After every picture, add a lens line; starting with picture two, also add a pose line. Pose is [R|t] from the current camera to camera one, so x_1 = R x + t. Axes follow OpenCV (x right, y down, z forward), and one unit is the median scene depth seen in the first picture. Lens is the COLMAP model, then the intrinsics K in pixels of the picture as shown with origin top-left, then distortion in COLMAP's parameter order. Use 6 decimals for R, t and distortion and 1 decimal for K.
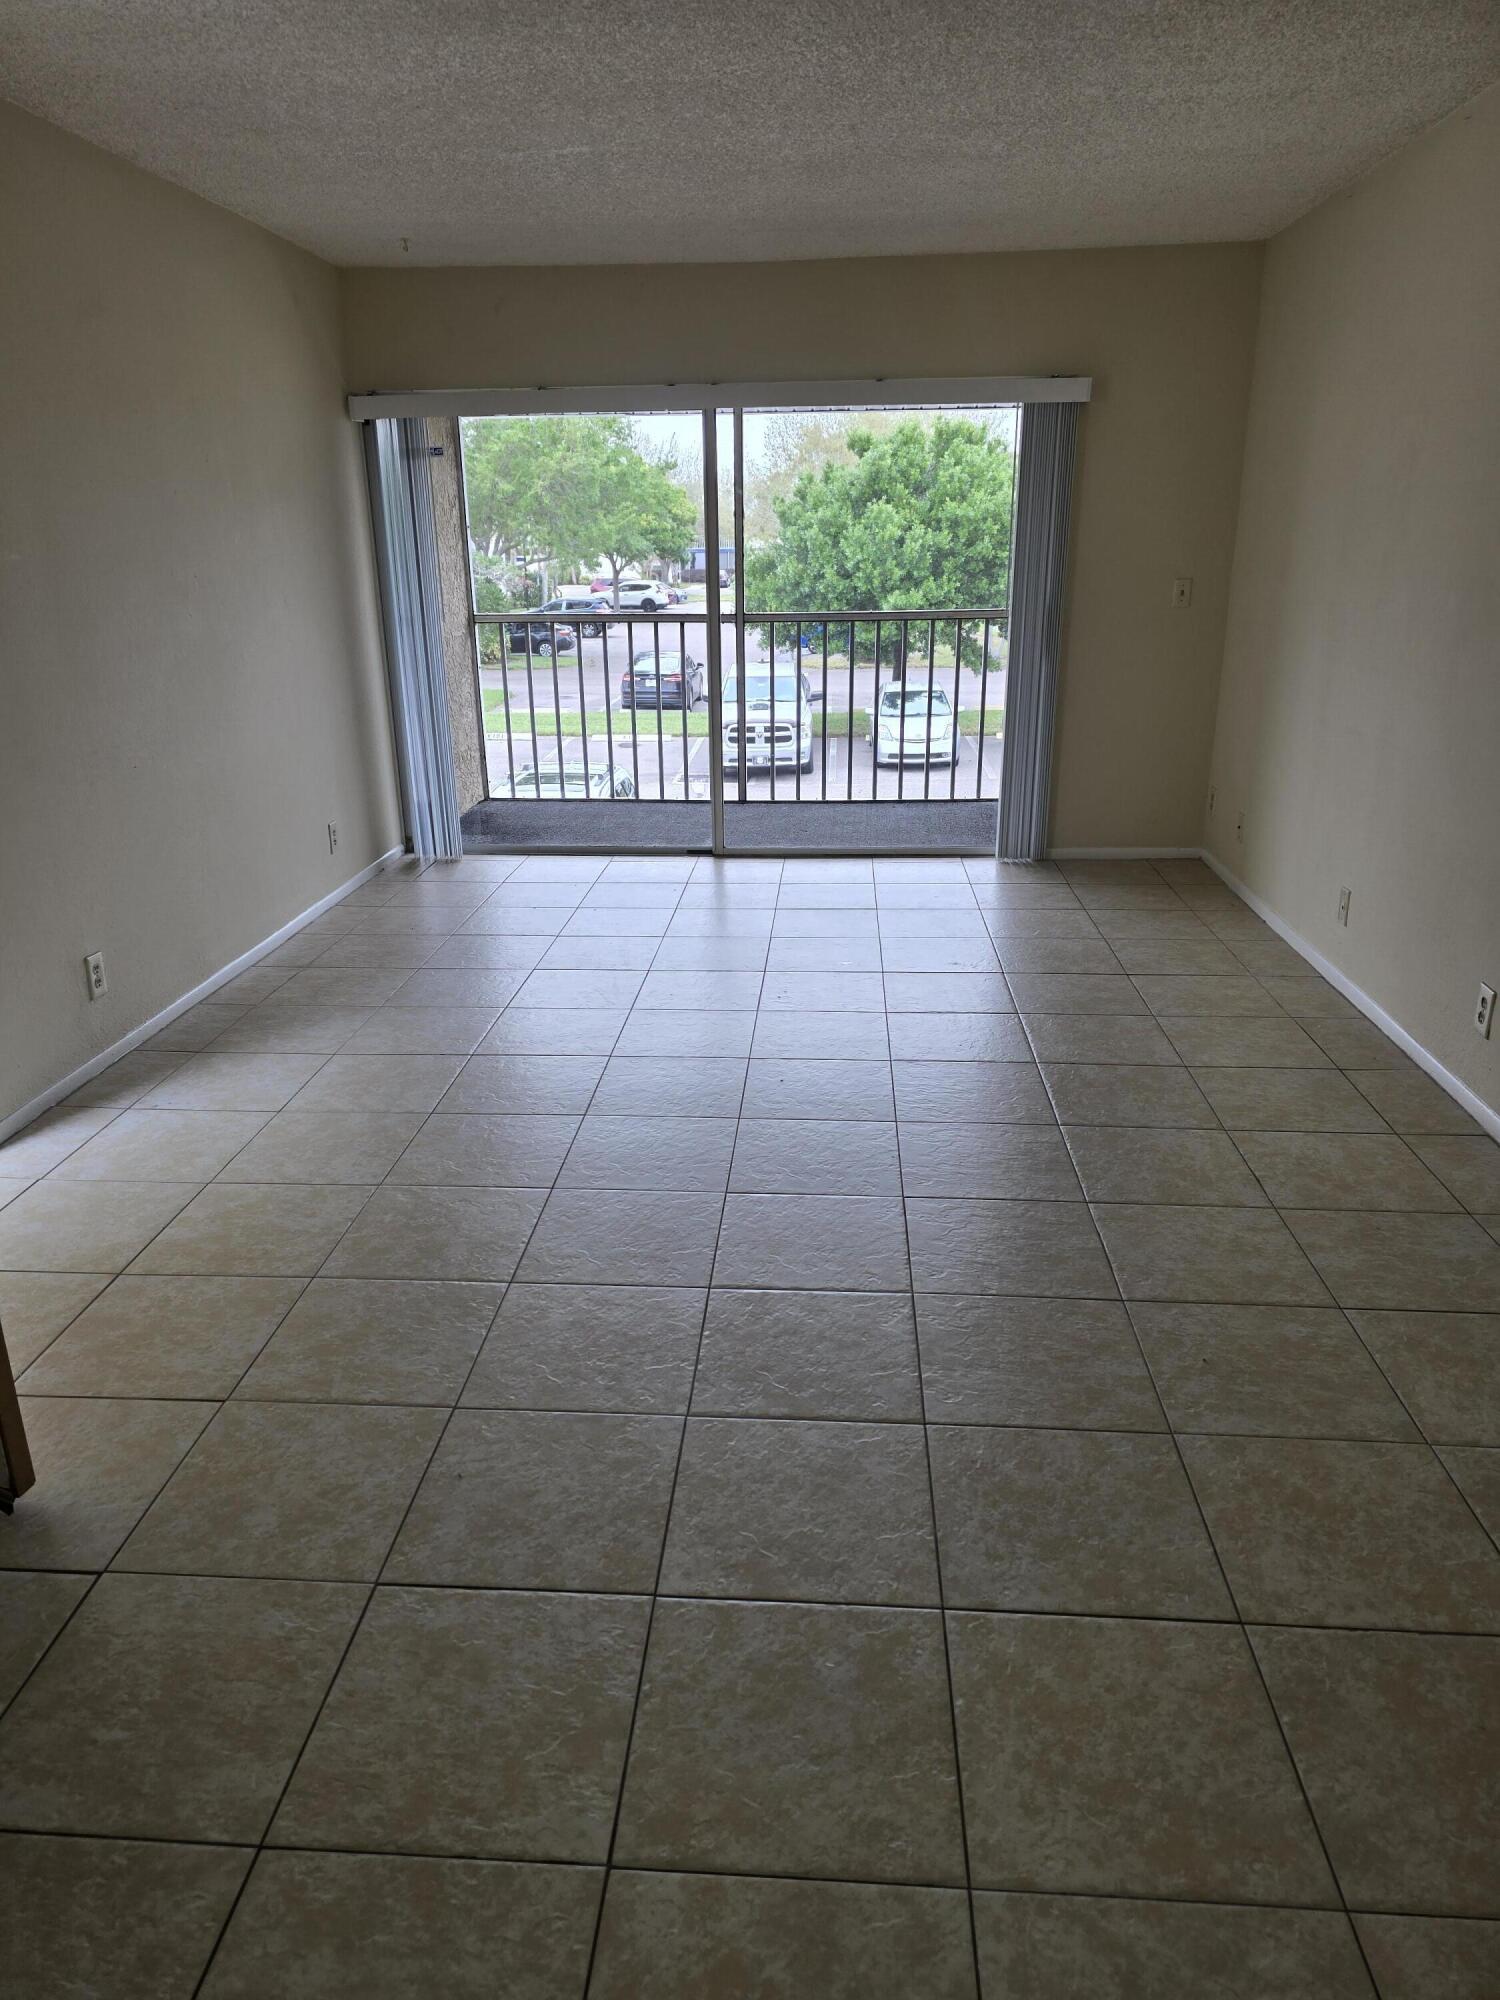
lens RADIAL K [[1344.4, 0, 738.6], [0, 1344.4, 994.9], [0, 0, 1]] dist [0.044416, -0.035702]
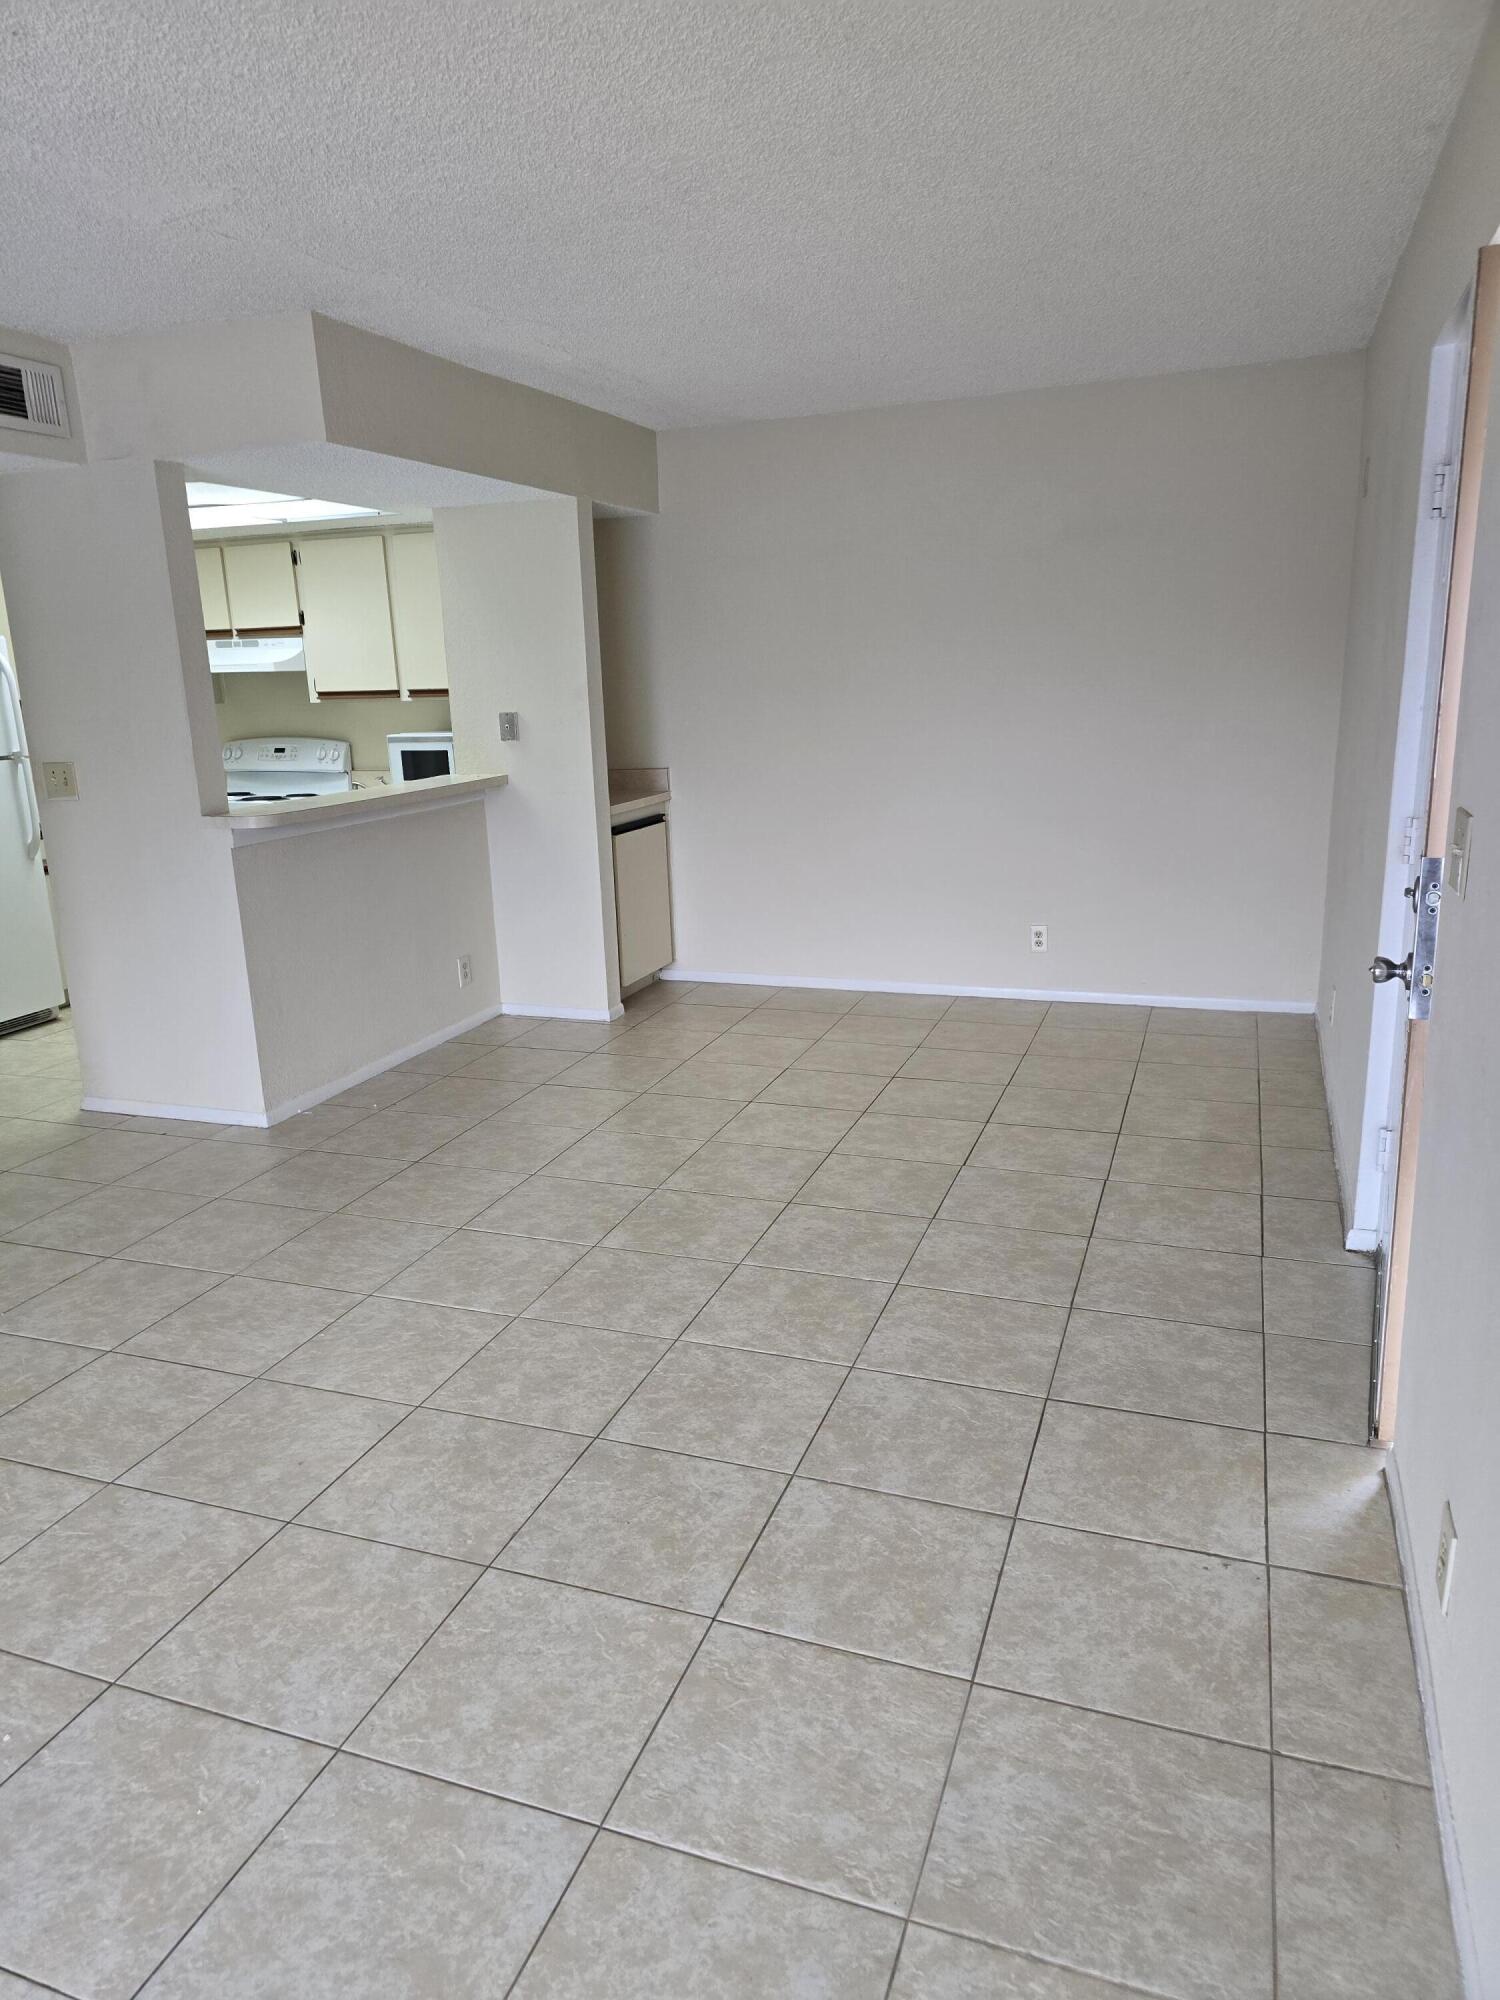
lens RADIAL K [[1344.4, 0, 740.4], [0, 1344.4, 1001.6], [0, 0, 1]] dist [0.044416, -0.035702]
pose [[-0.961106, -0.018937, 0.275531, -0.596069], [0.134240, 0.839837, 0.525978, -0.753316], [-0.241362, 0.542508, -0.804630, 2.193259]]
